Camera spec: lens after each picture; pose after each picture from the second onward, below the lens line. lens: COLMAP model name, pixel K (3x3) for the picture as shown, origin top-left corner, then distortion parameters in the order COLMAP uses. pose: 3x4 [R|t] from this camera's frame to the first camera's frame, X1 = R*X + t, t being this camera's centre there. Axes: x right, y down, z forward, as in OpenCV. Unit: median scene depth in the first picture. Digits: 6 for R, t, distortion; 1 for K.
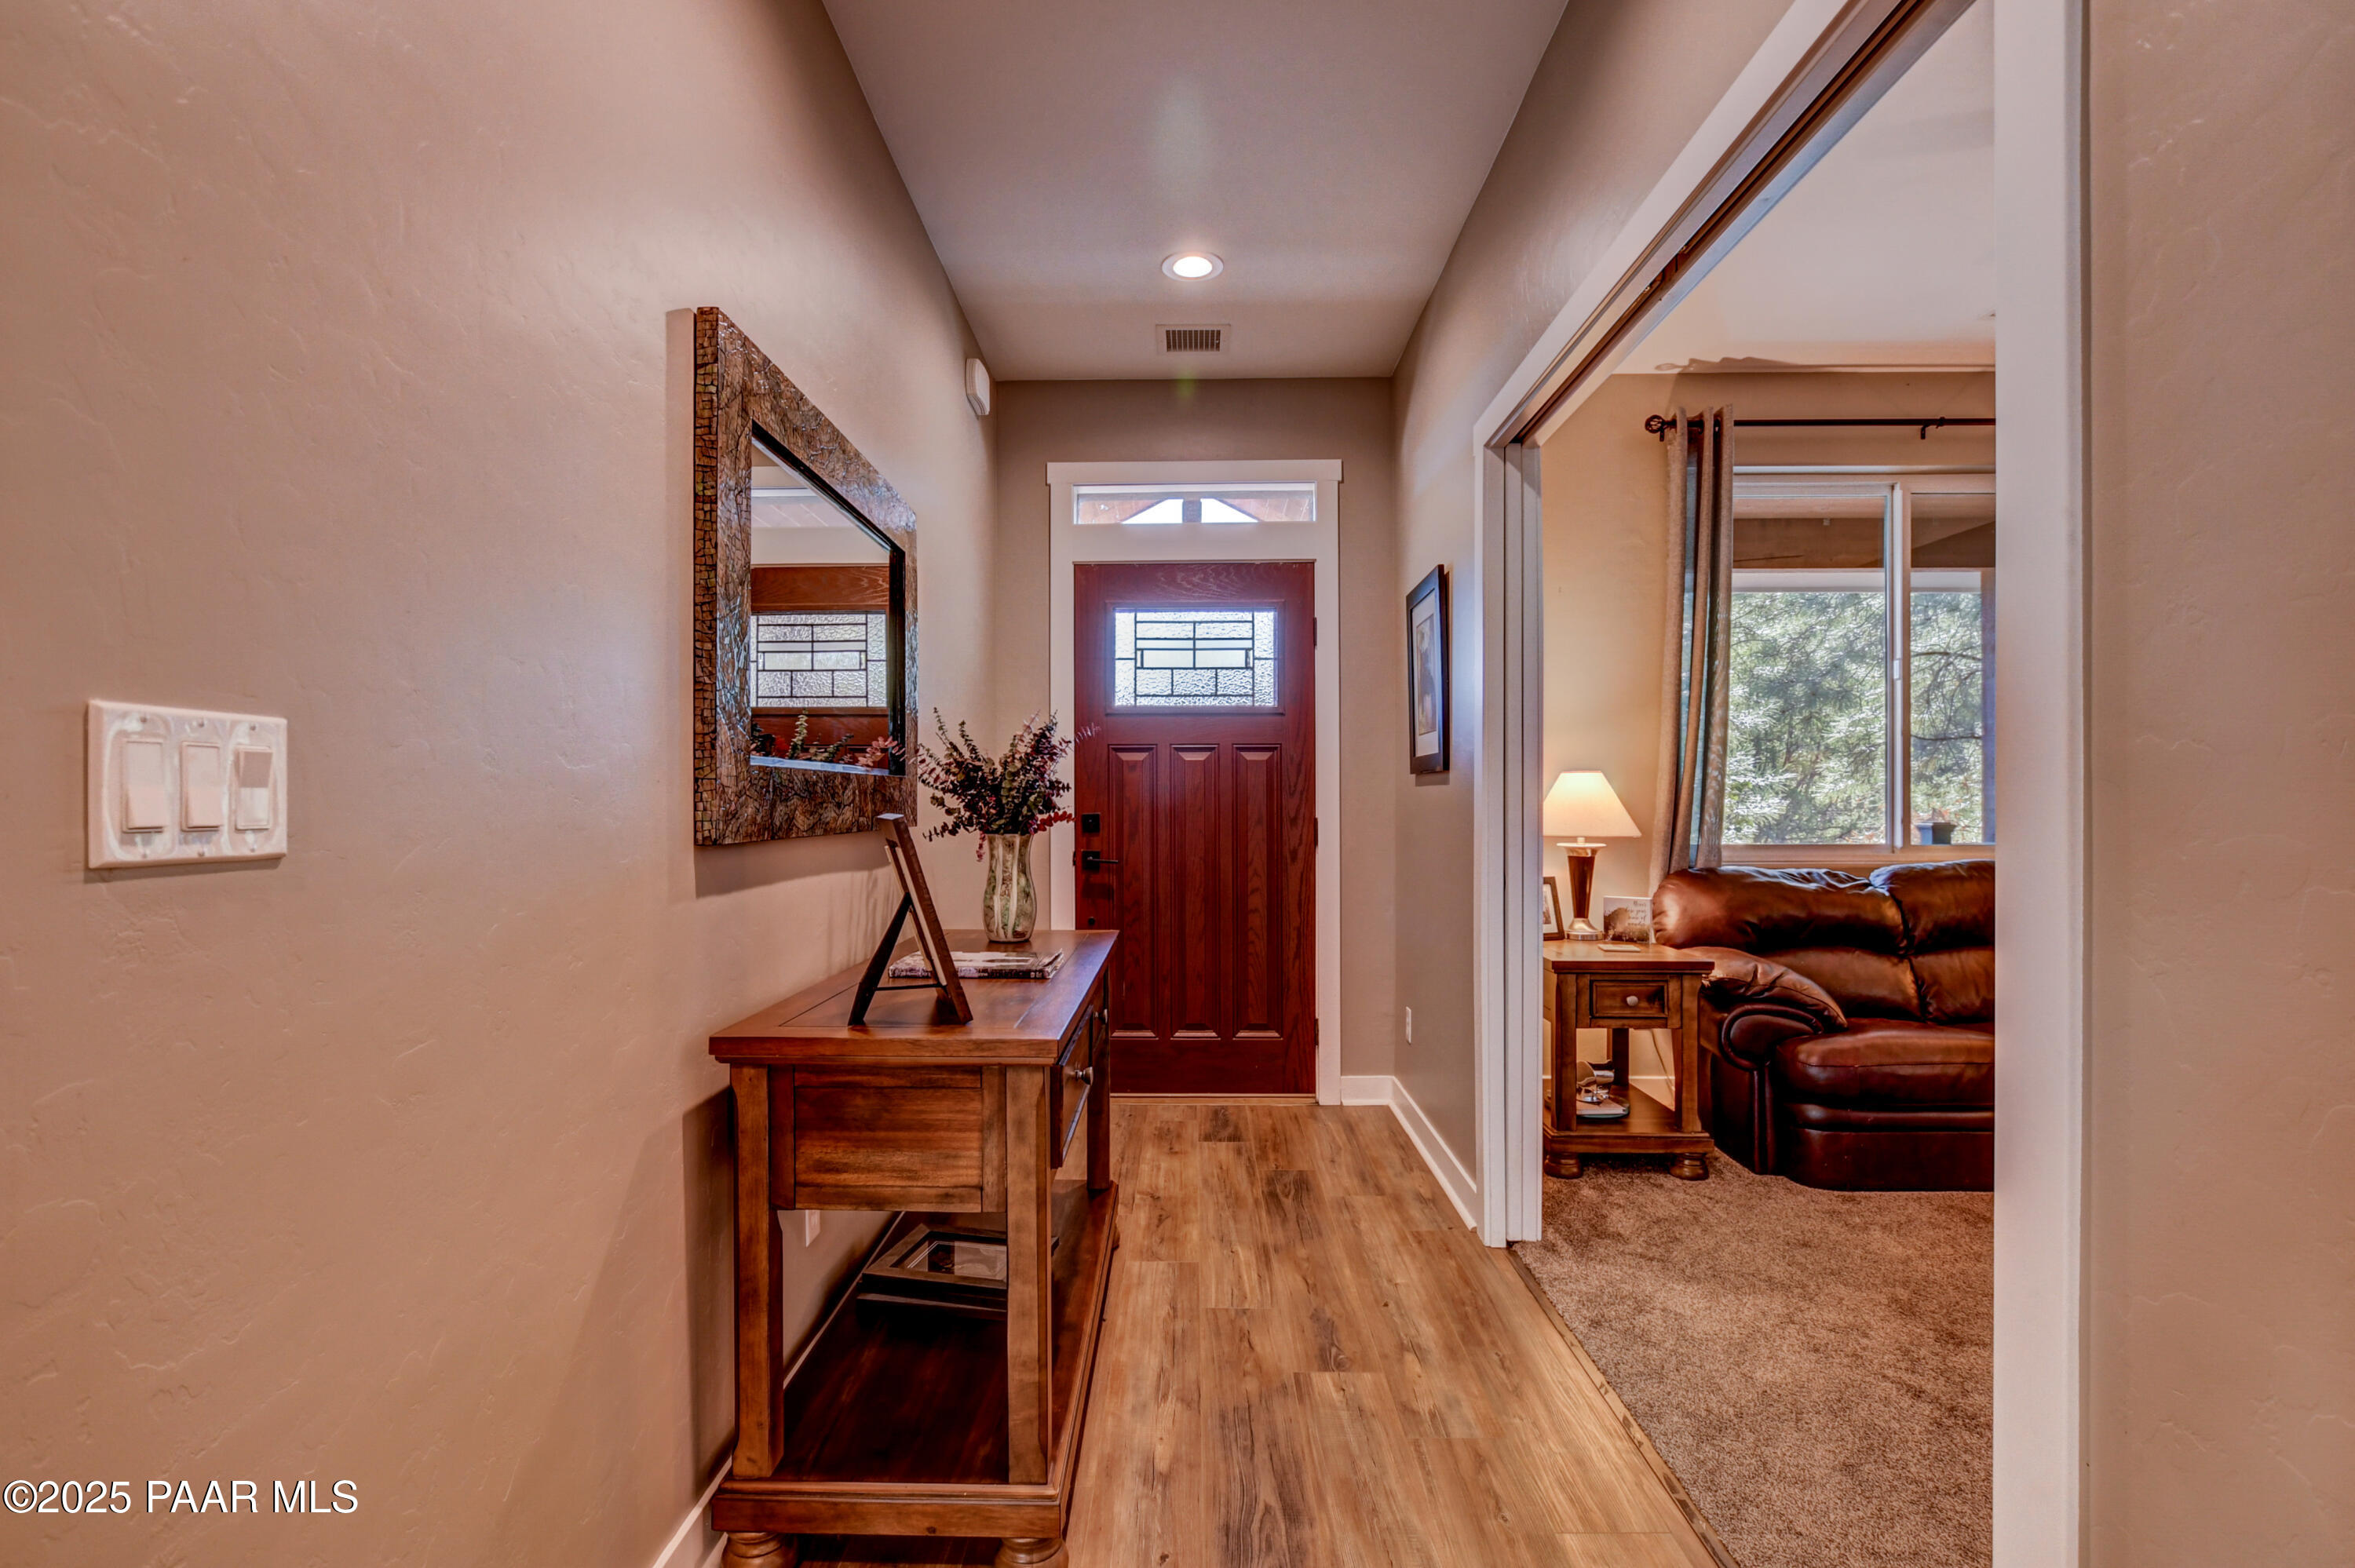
lens RADIAL K [[1095.2, 0, 1163.8], [0, 1095.2, 797.9], [0, 0, 1]] dist [-0.014543, 0.002789]
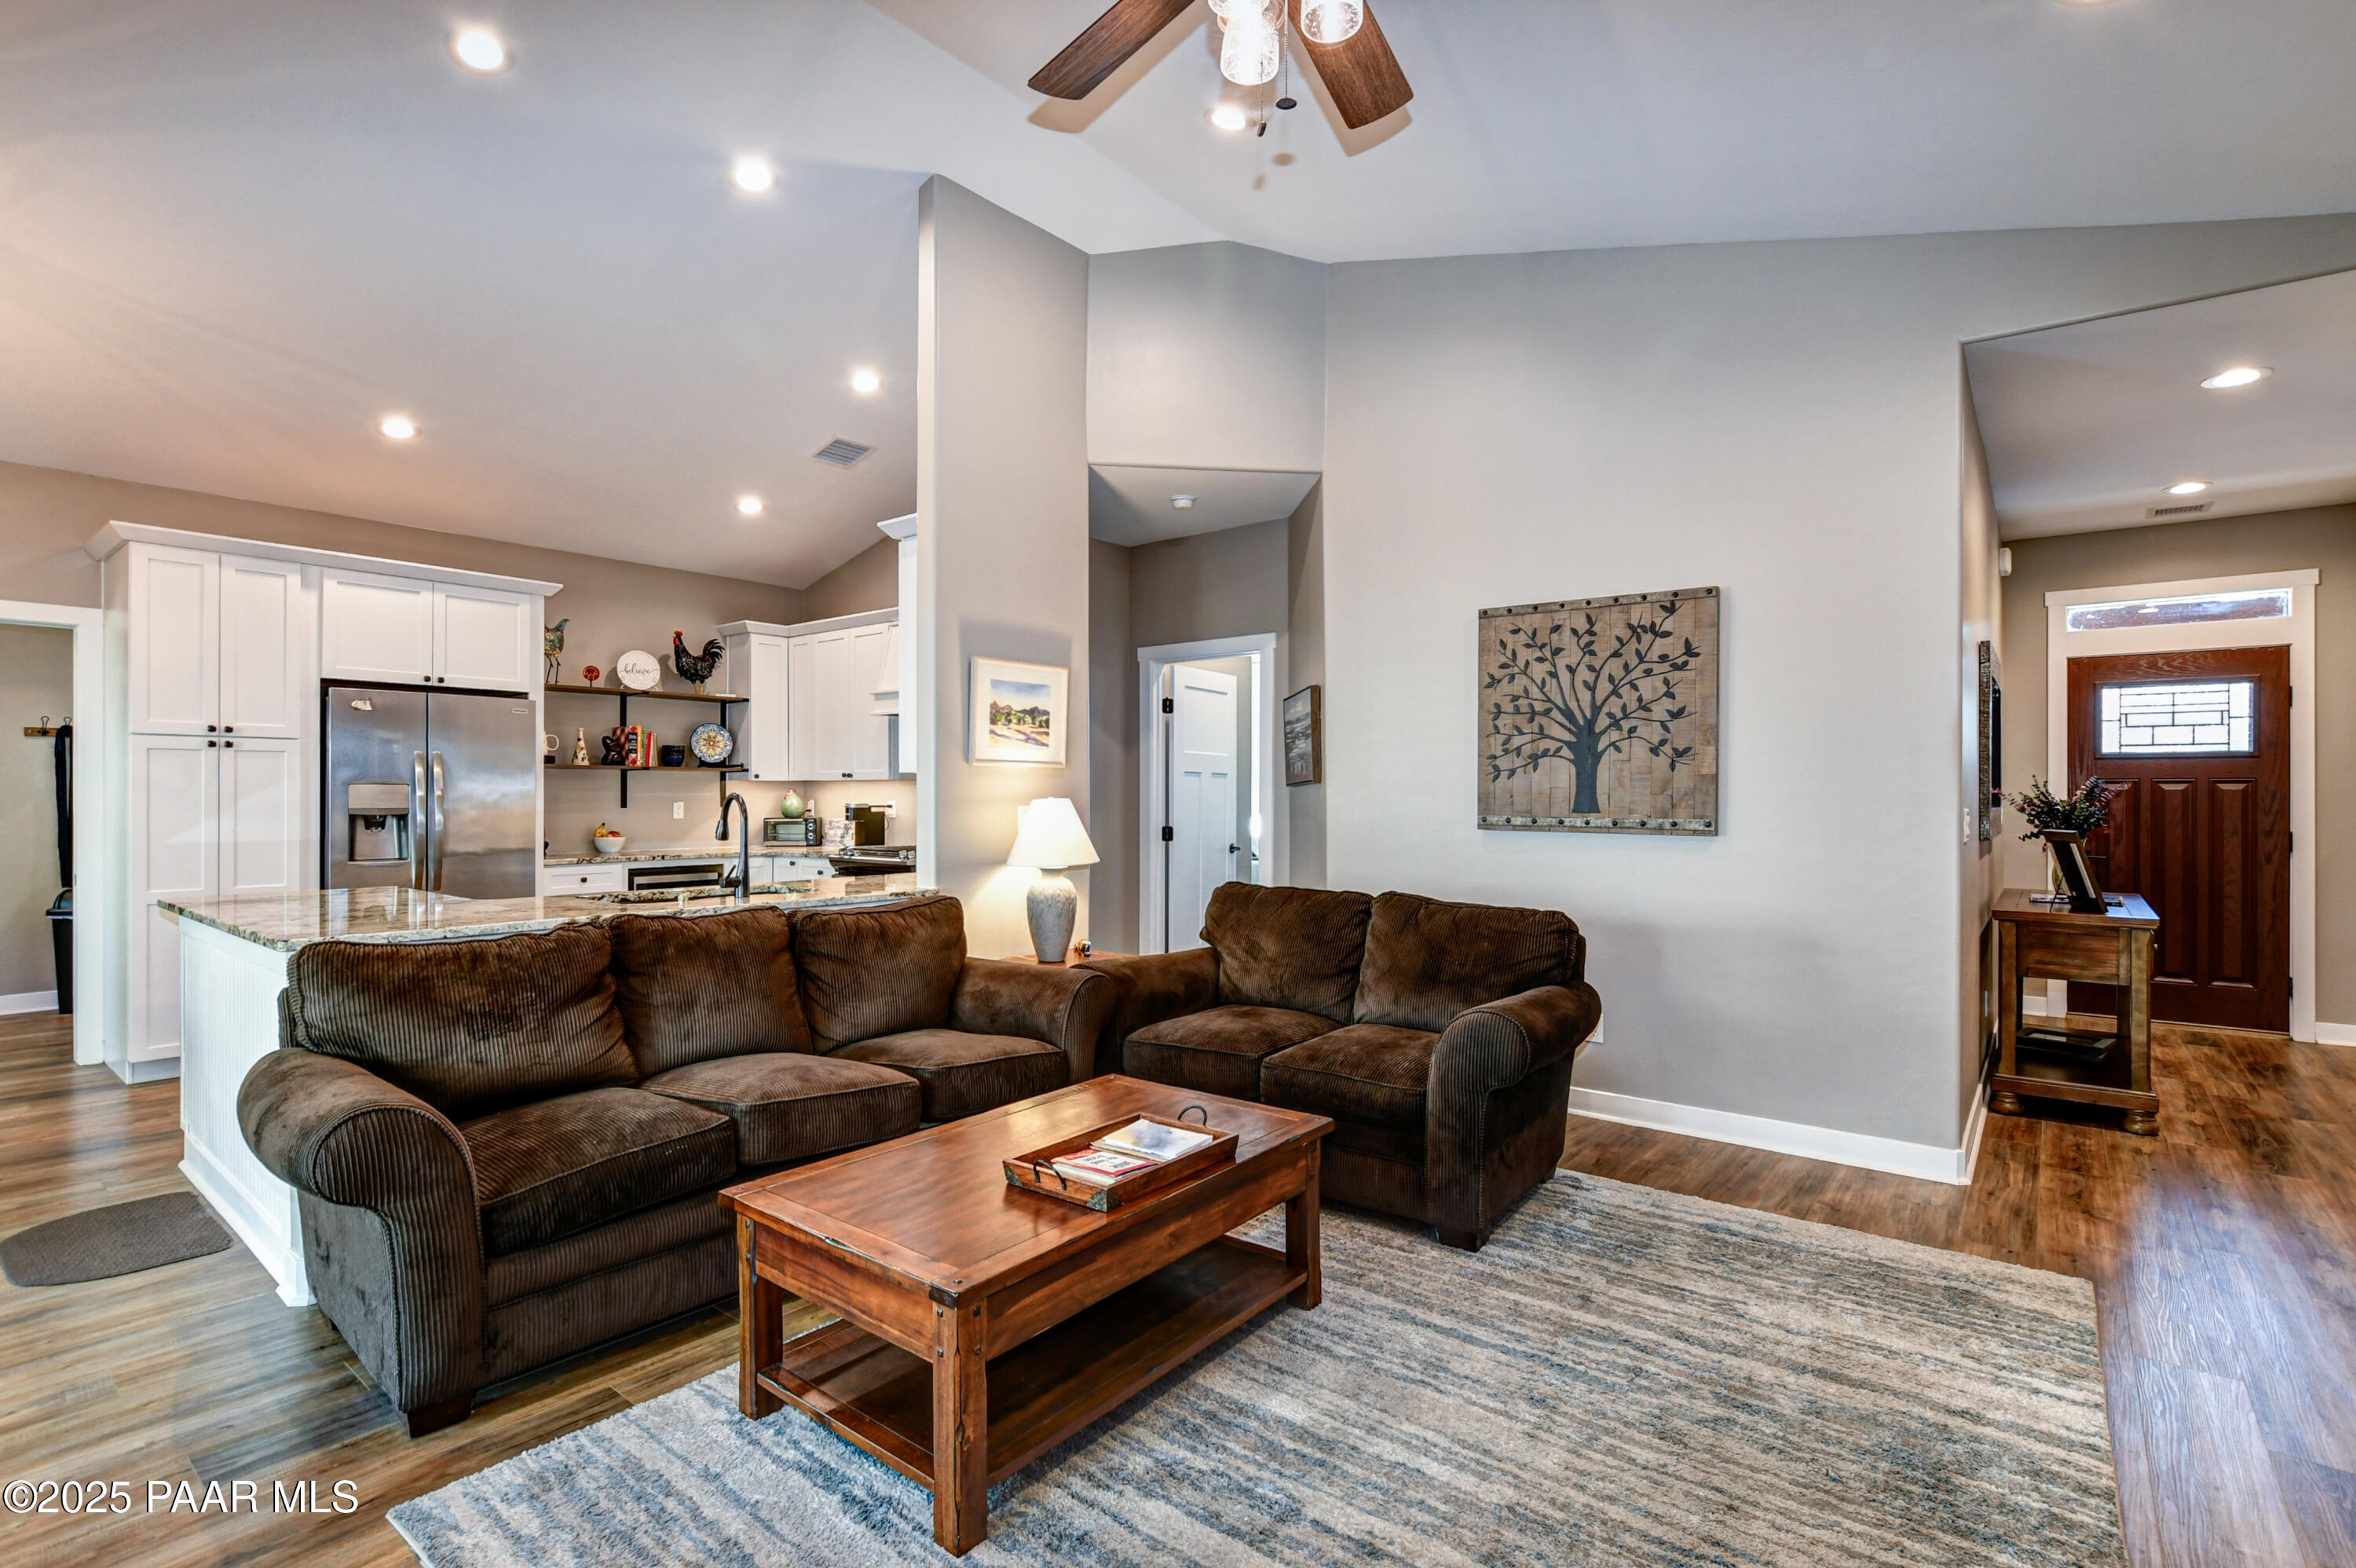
lens RADIAL K [[1095.7, 0, 1176.9], [0, 1095.7, 793.1], [0, 0, 1]] dist [-0.014543, 0.002789]
pose [[0.793882, 0.003658, -0.608060, -0.147278], [-0.003424, 0.999993, 0.001546, -0.027920], [0.608062, 0.000855, 0.793889, -0.941169]]
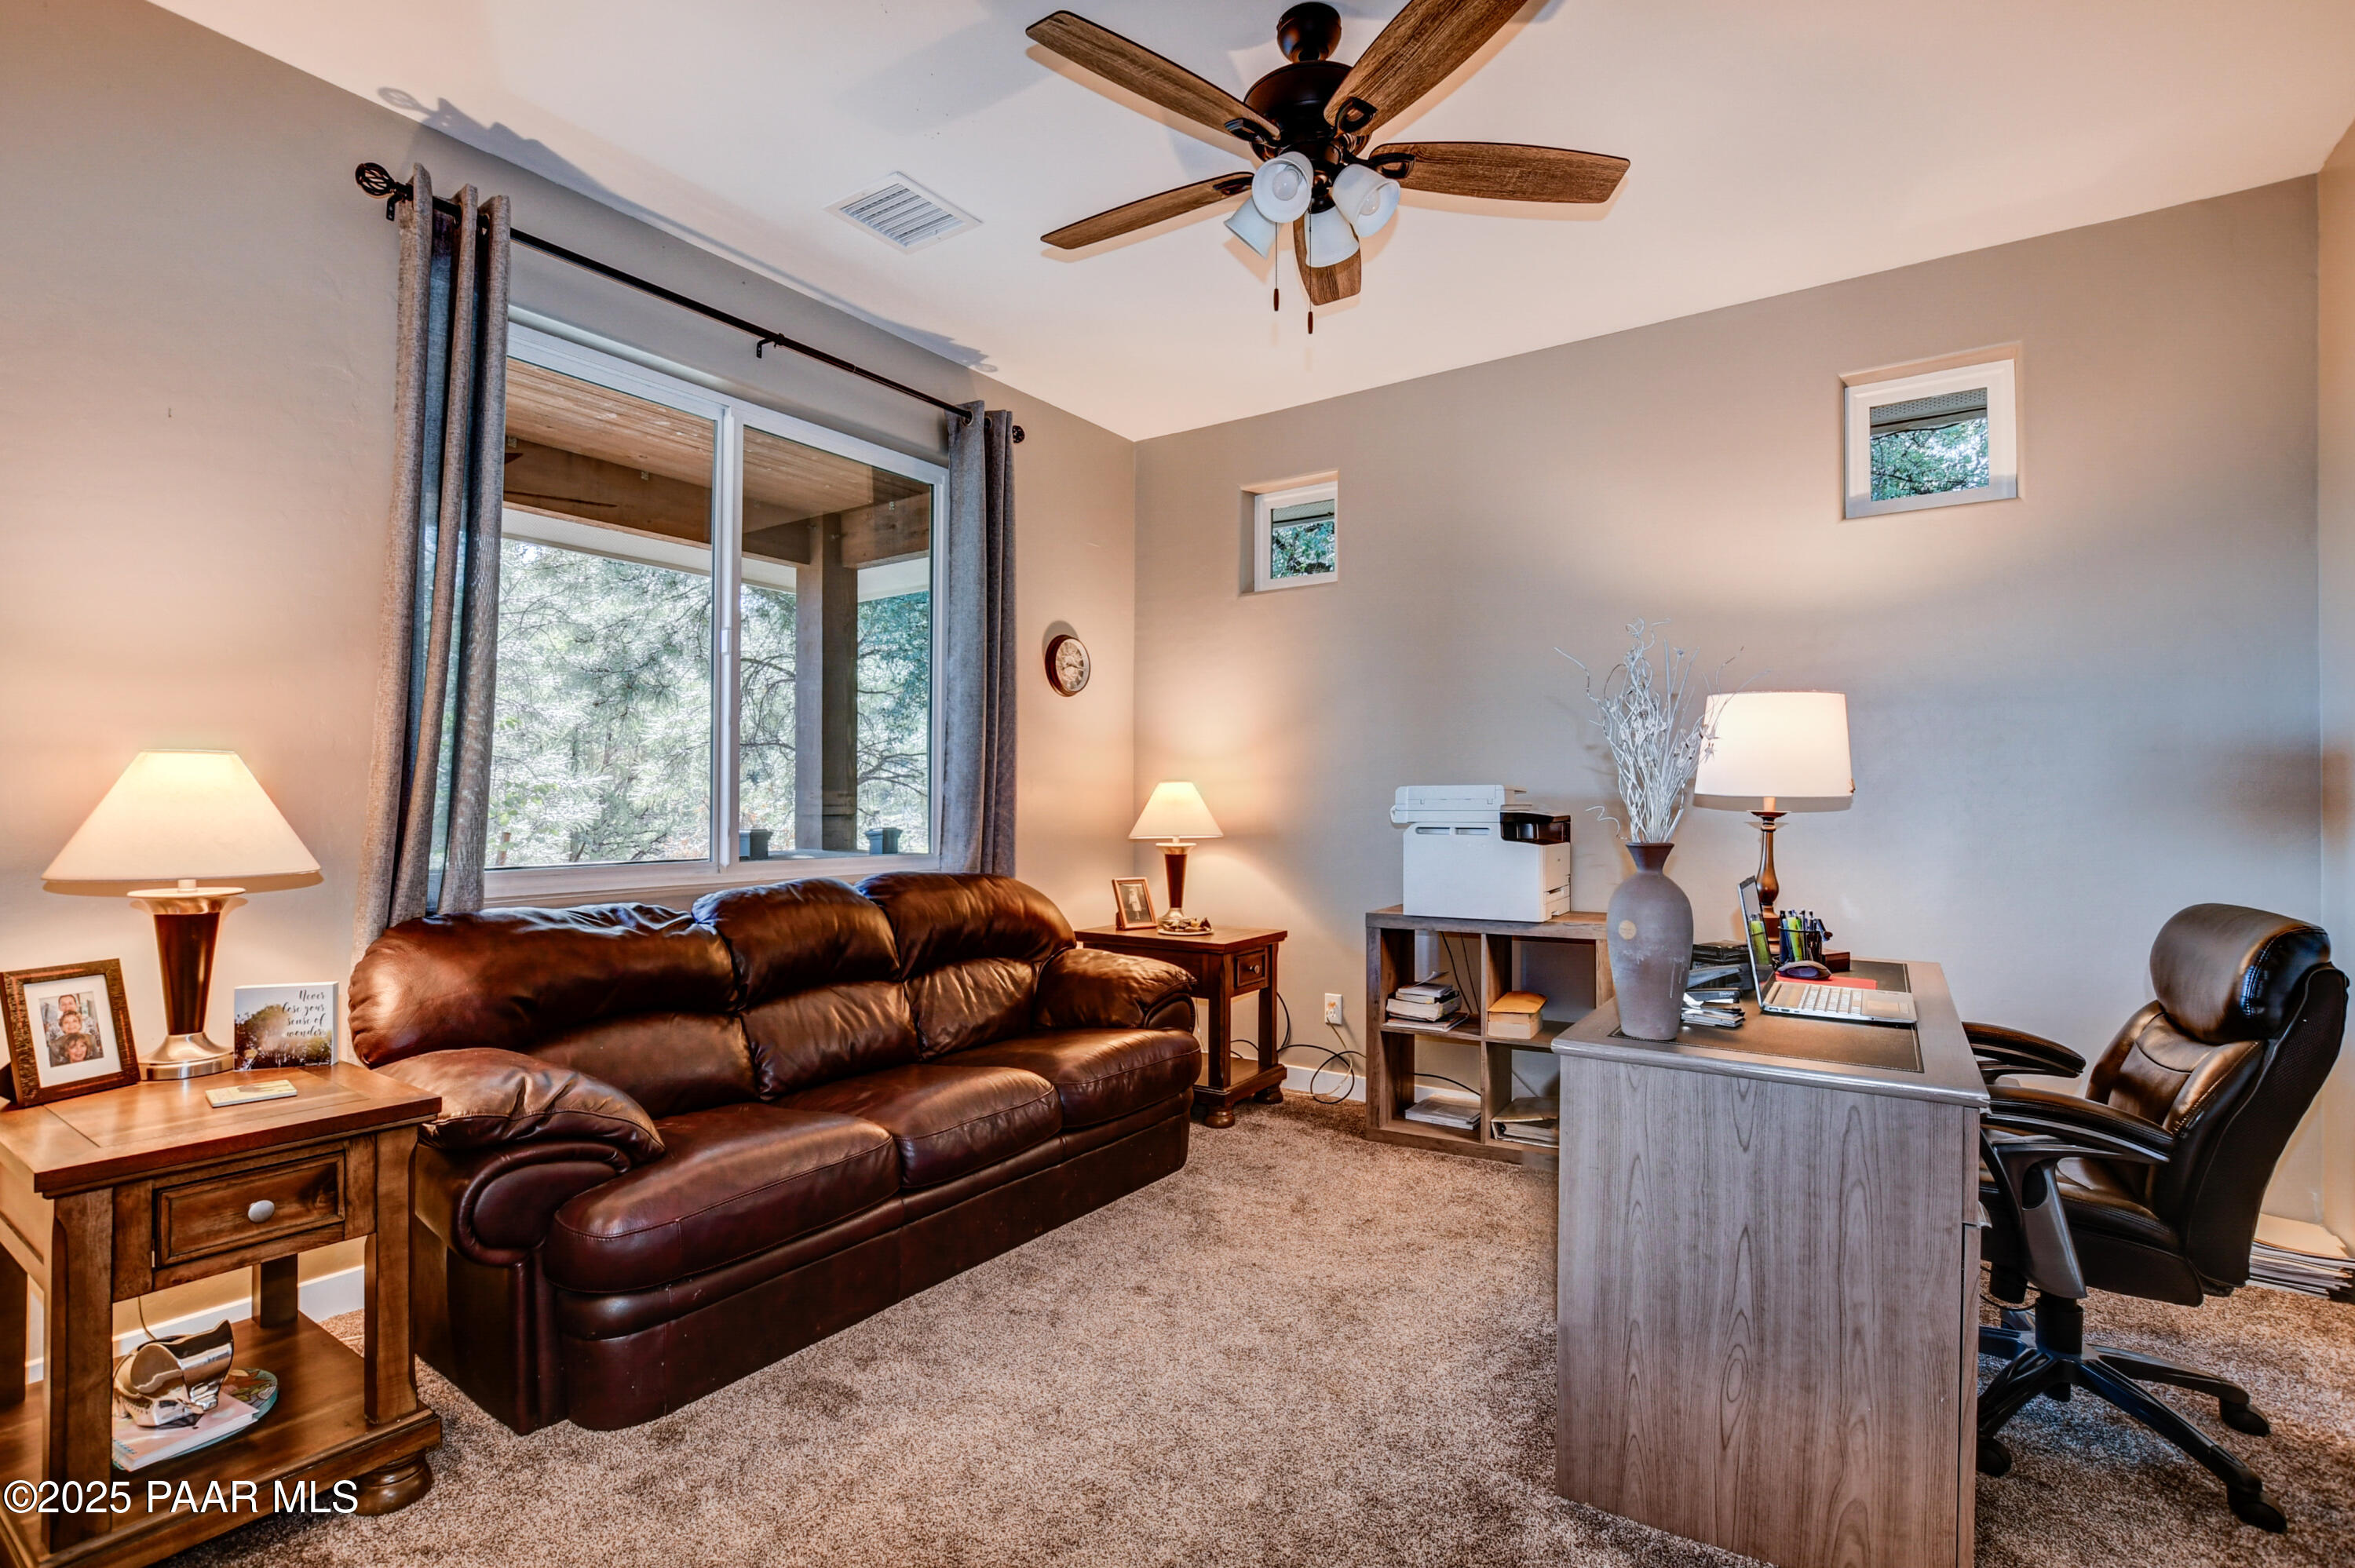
lens RADIAL K [[1095.2, 0, 1171.9], [0, 1095.2, 789.0], [0, 0, 1]] dist [-0.014543, 0.002789]
pose [[0.543248, 0.011961, 0.839487, 0.203222], [-0.002106, 0.999915, -0.012884, -0.000585], [-0.839569, 0.005231, 0.543227, 0.326547]]
